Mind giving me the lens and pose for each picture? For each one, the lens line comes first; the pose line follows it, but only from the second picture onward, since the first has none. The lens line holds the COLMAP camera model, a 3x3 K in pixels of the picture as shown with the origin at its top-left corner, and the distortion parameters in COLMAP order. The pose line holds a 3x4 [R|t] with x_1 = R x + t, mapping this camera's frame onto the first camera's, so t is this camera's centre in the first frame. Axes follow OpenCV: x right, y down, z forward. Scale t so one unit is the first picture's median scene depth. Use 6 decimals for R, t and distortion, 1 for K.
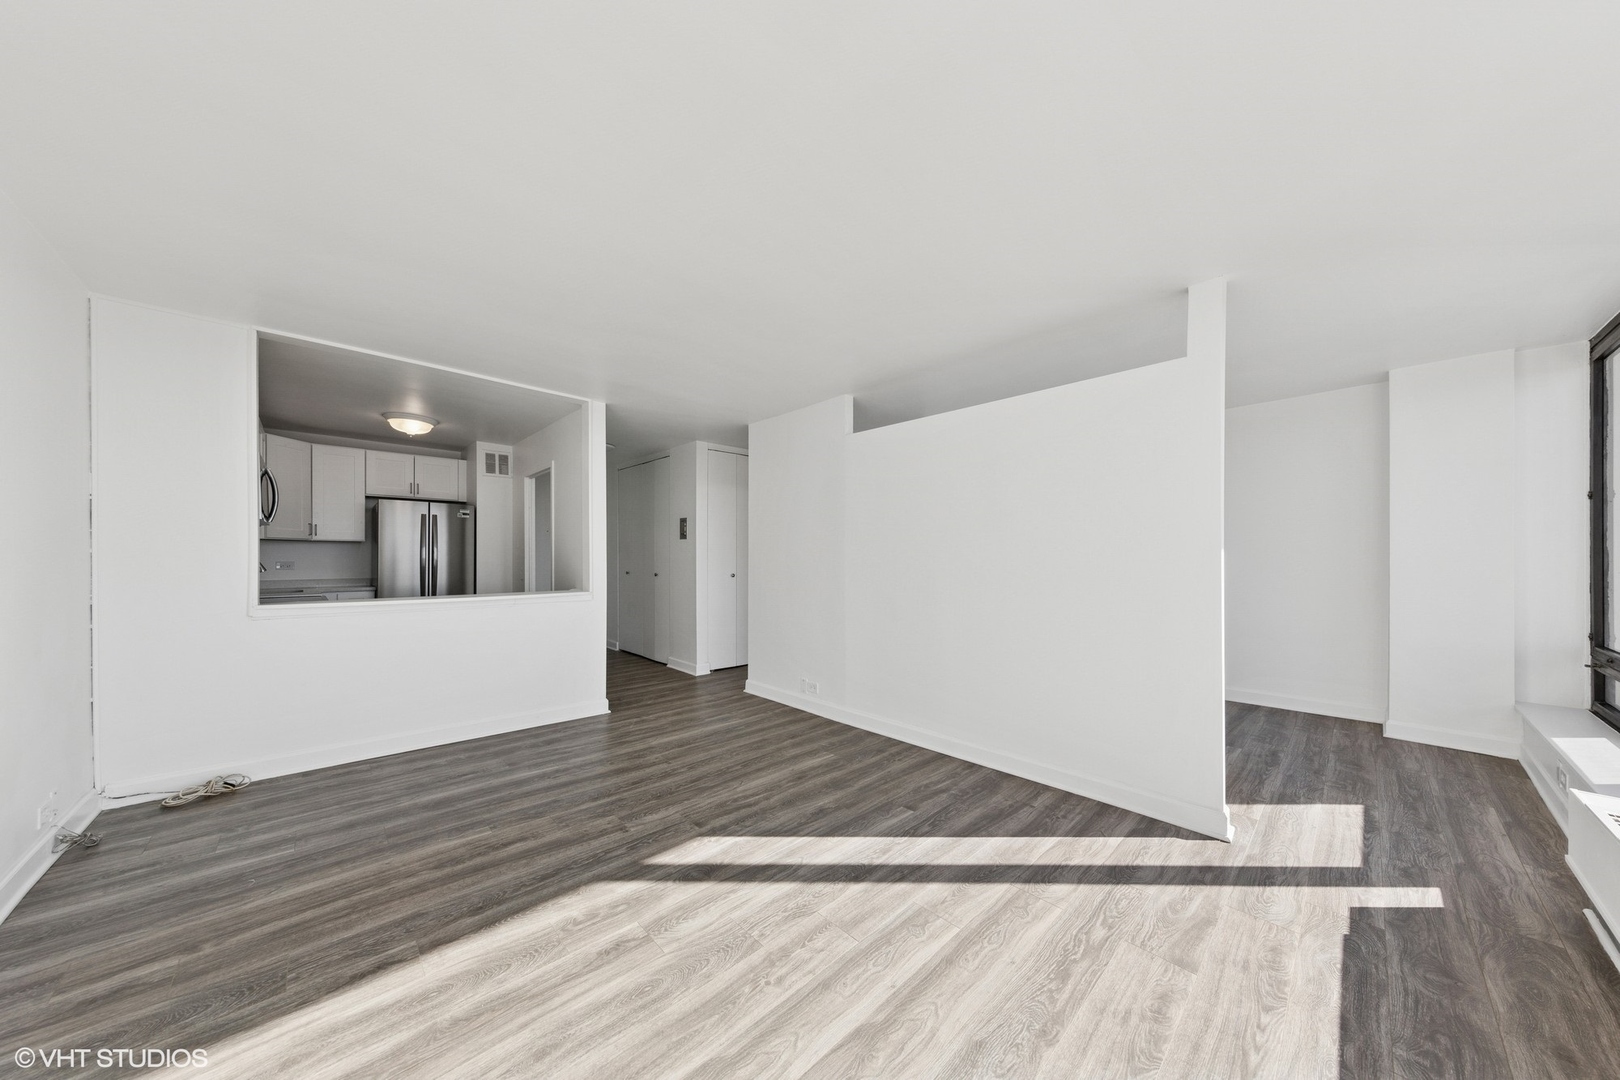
lens RADIAL K [[516.1, 0, 813.7], [0, 516.1, 525.0], [0, 0, 1]] dist [0.007159, -0.000873]
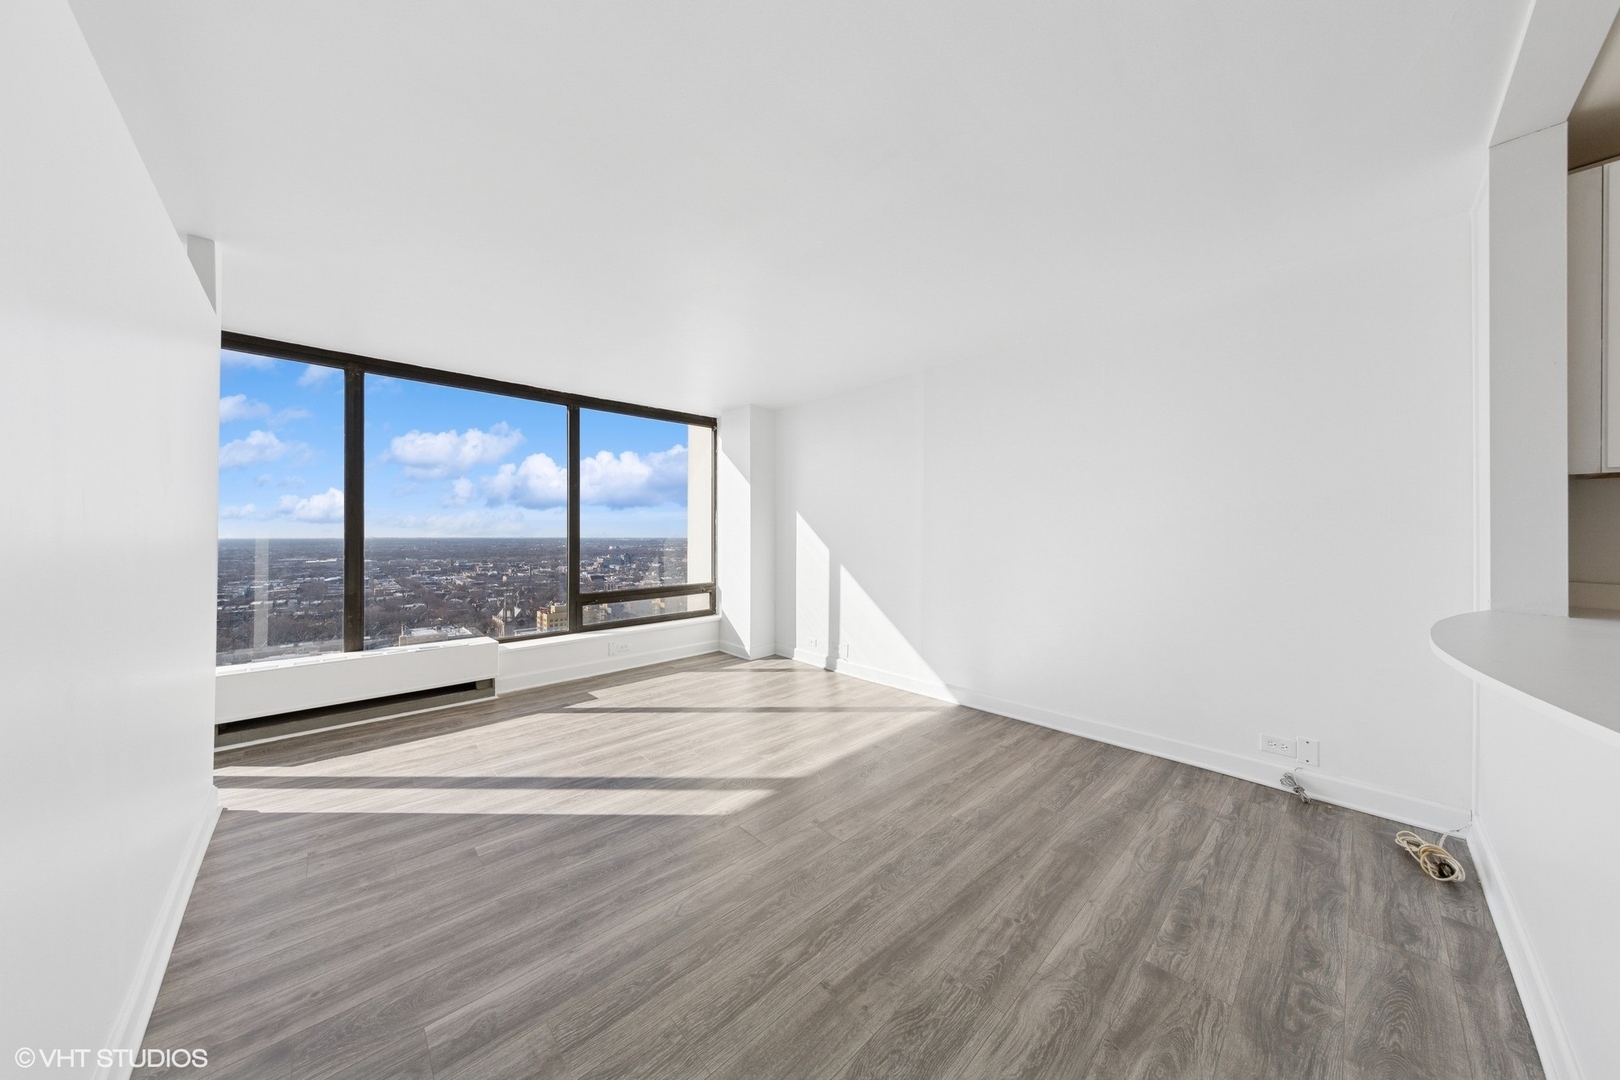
lens RADIAL K [[516.1, 0, 813.2], [0, 516.1, 536.1], [0, 0, 1]] dist [0.007159, -0.000873]
pose [[-0.999993, -0.000497, 0.003706, -0.361833], [-0.000730, 0.997997, -0.063256, 0.131273], [-0.003667, -0.063259, -0.997990, 1.979286]]
